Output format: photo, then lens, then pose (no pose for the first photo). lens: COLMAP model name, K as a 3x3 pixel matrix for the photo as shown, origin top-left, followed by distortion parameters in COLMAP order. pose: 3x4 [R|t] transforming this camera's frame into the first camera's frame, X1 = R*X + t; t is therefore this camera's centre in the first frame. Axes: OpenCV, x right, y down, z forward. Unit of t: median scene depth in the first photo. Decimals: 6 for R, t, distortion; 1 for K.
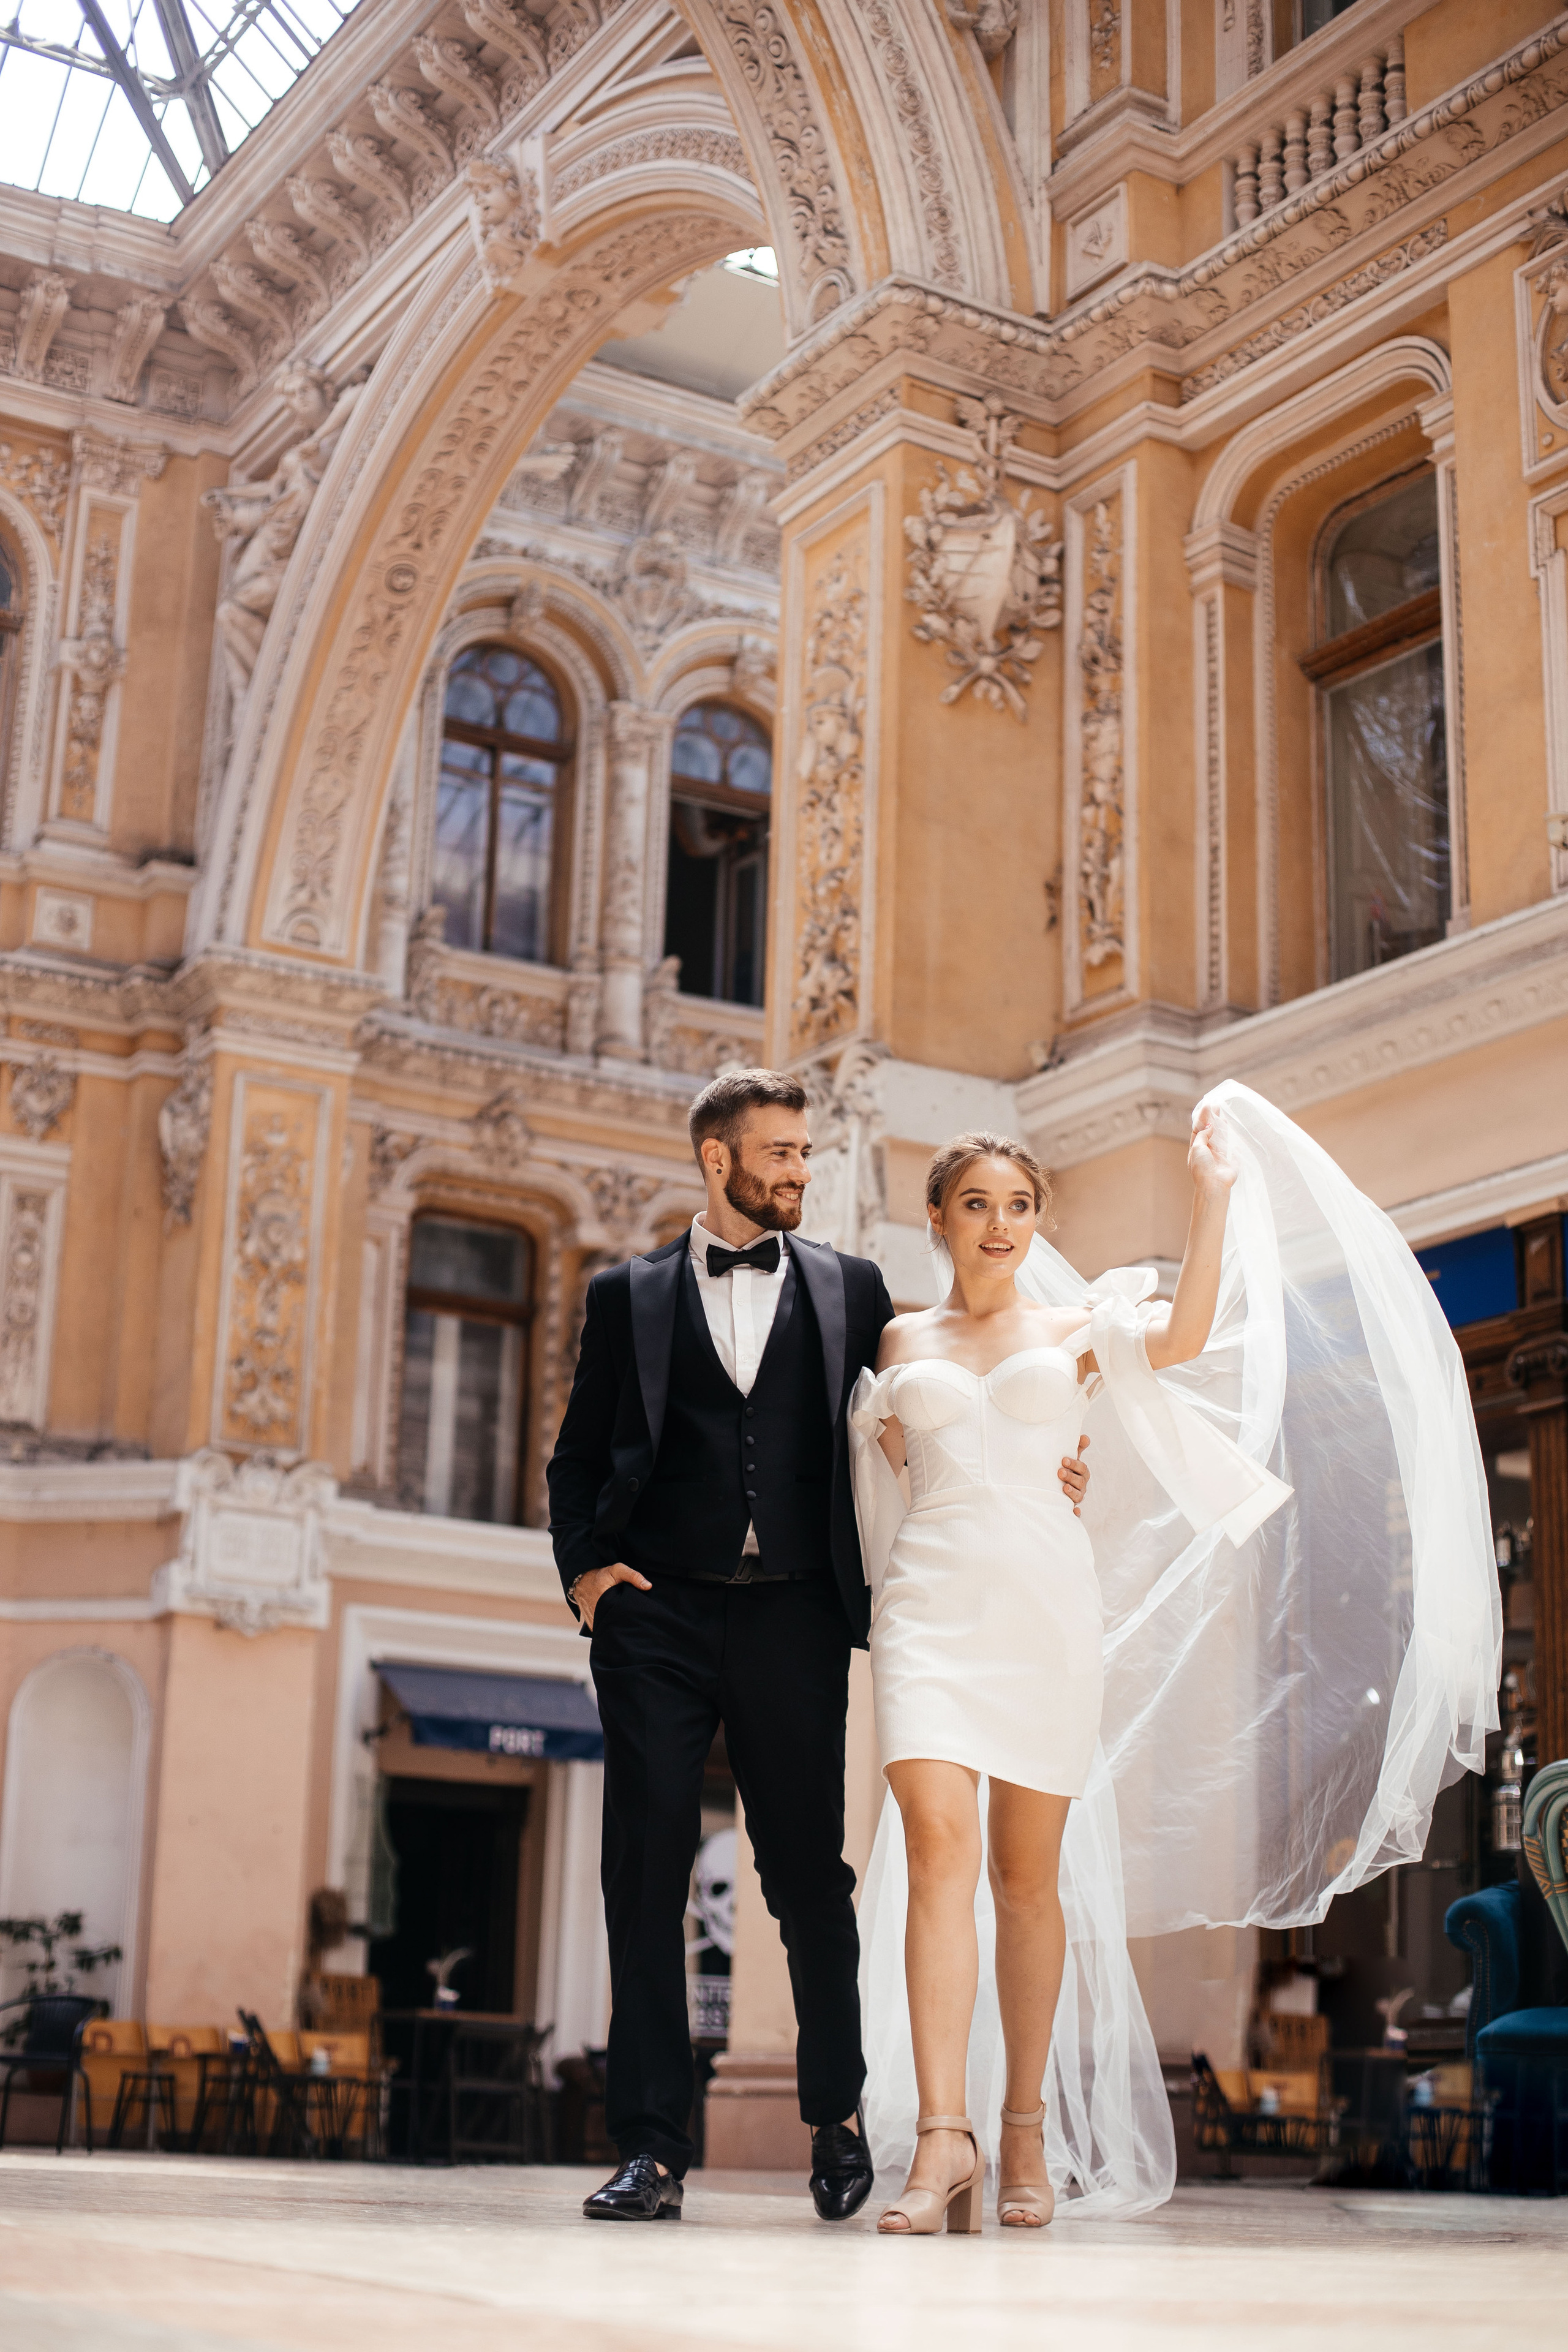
lens RADIAL K [[3434.1, 0, 758.3], [0, 3434.1, 1173.4], [0, 0, 1]] dist [-0.081254, 0.000000]
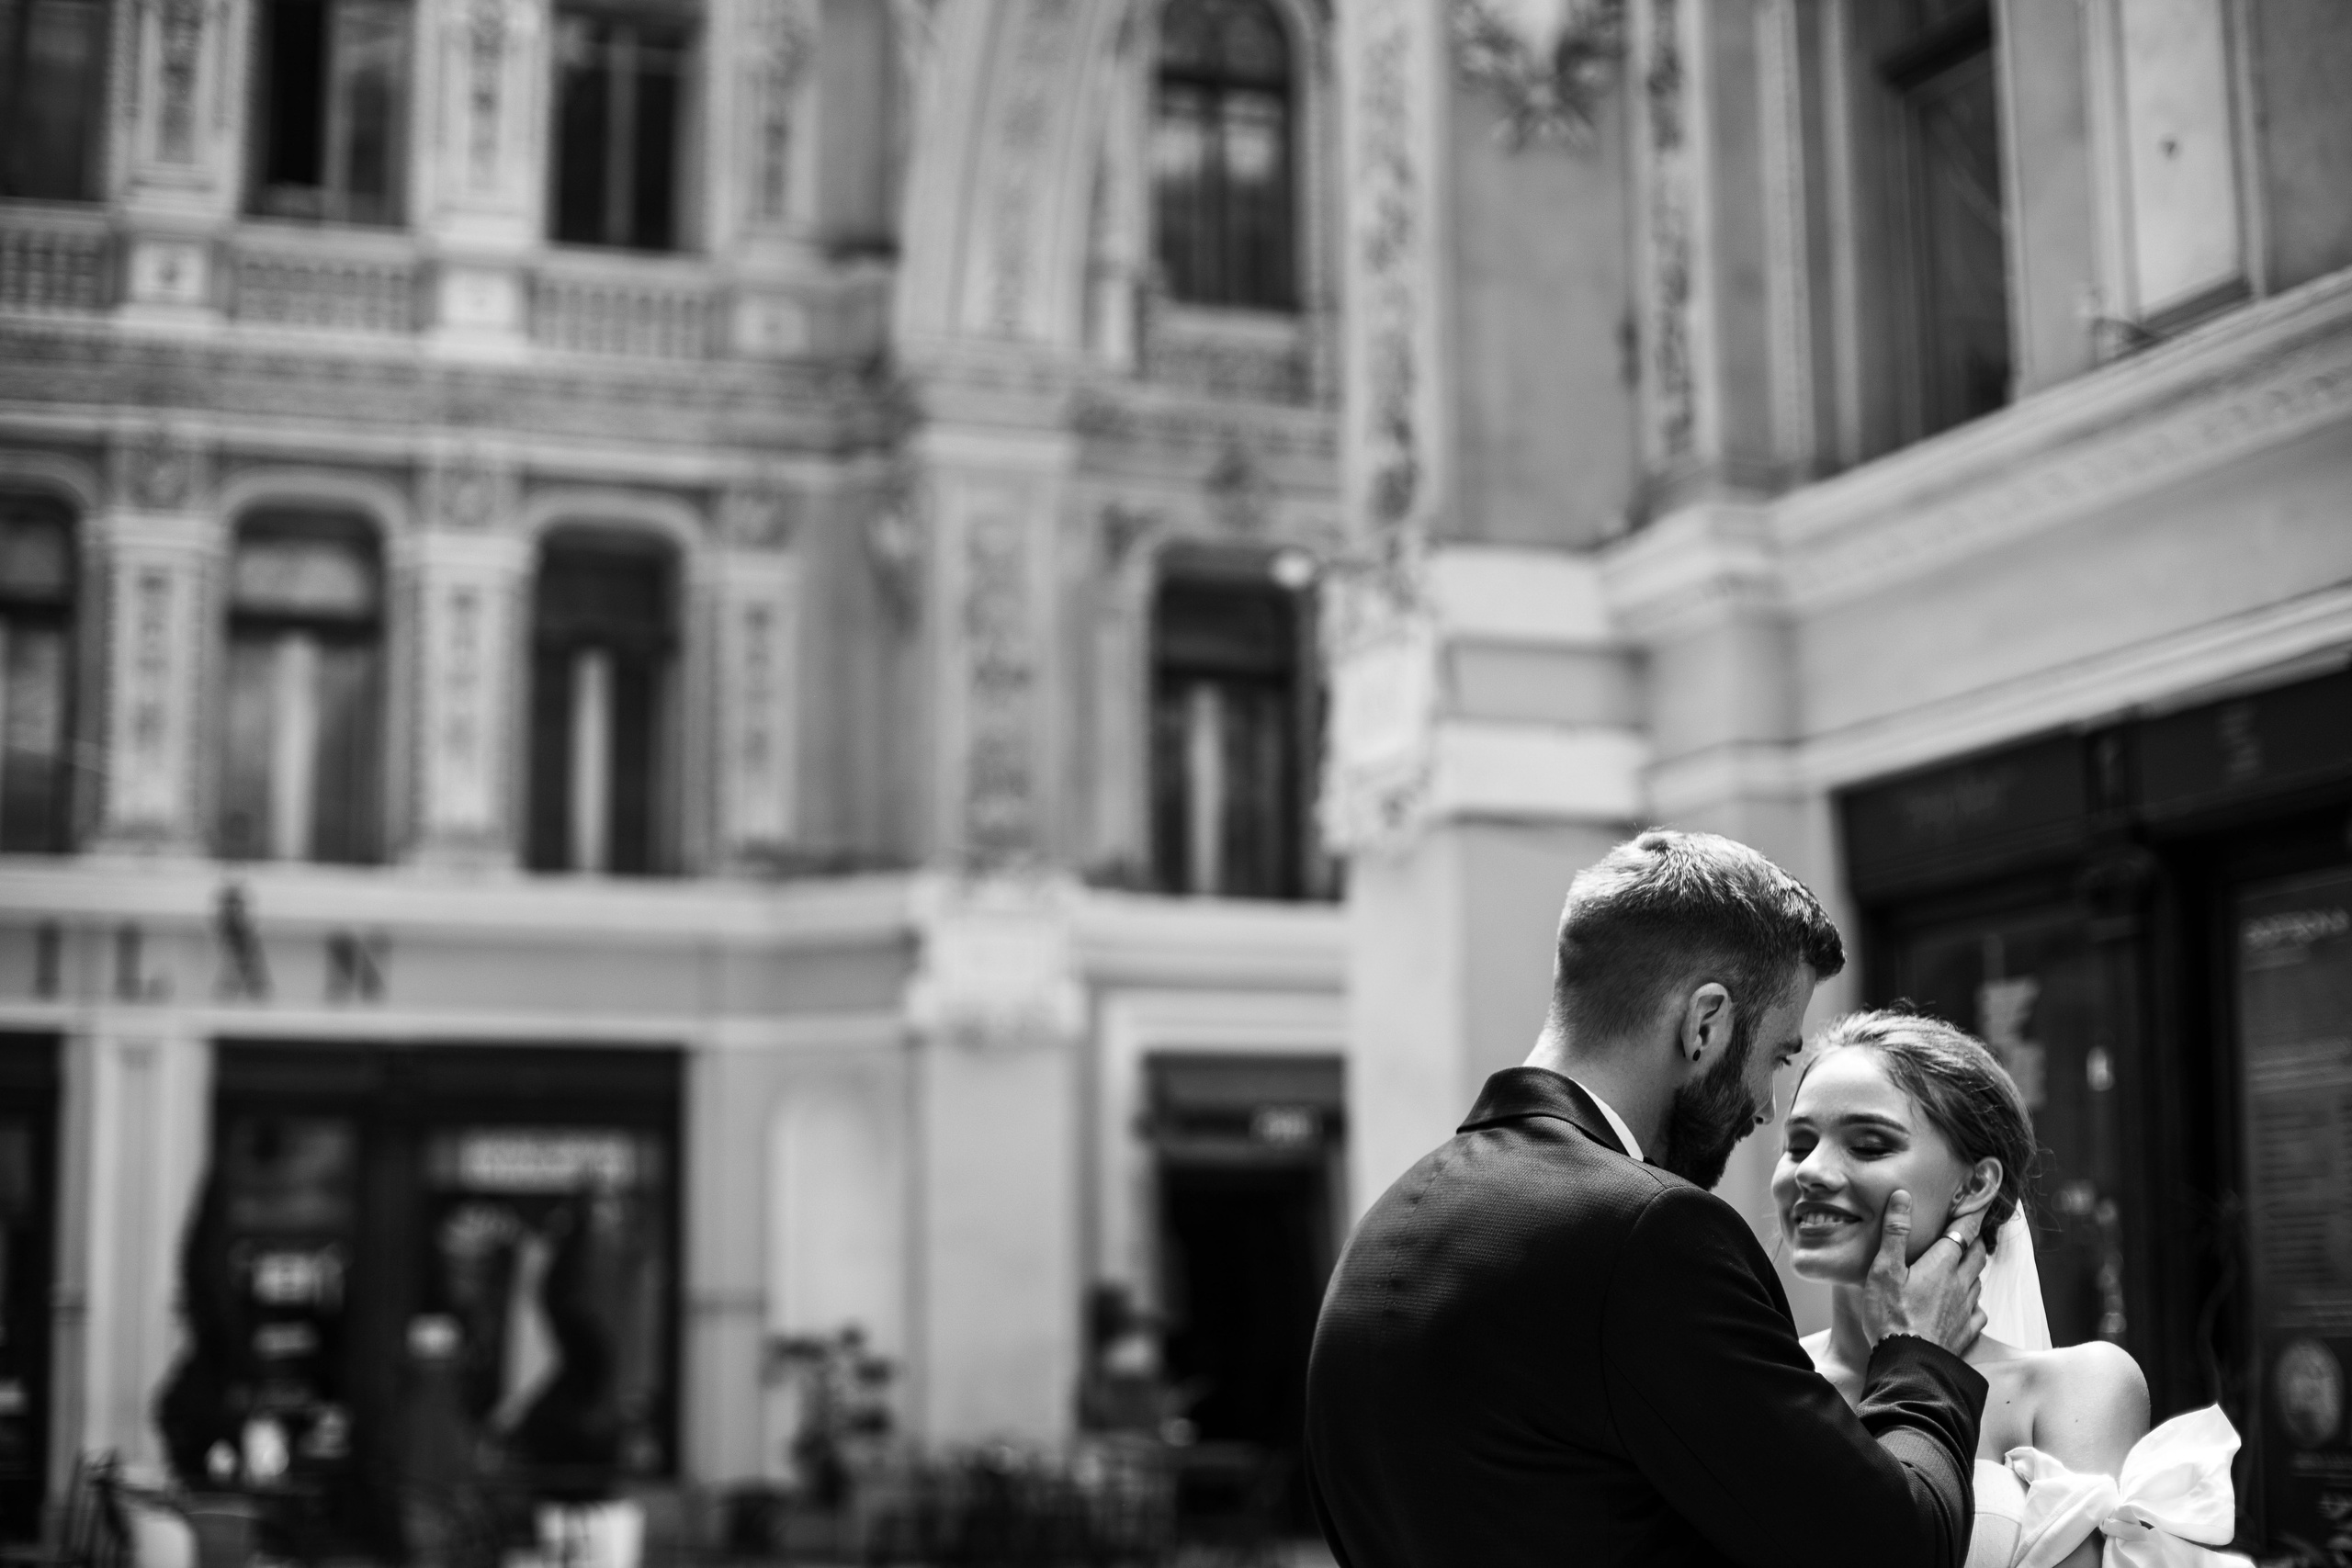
lens RADIAL K [[3433.8, 0, 1152.7], [0, 3433.8, 721.6], [0, 0, 1]] dist [-0.081254, 0.000000]
pose [[0.981834, -0.069458, -0.176569, 0.075630], [0.088707, 0.990659, 0.103569, -0.056764], [0.167726, -0.117350, 0.978824, 0.036470]]
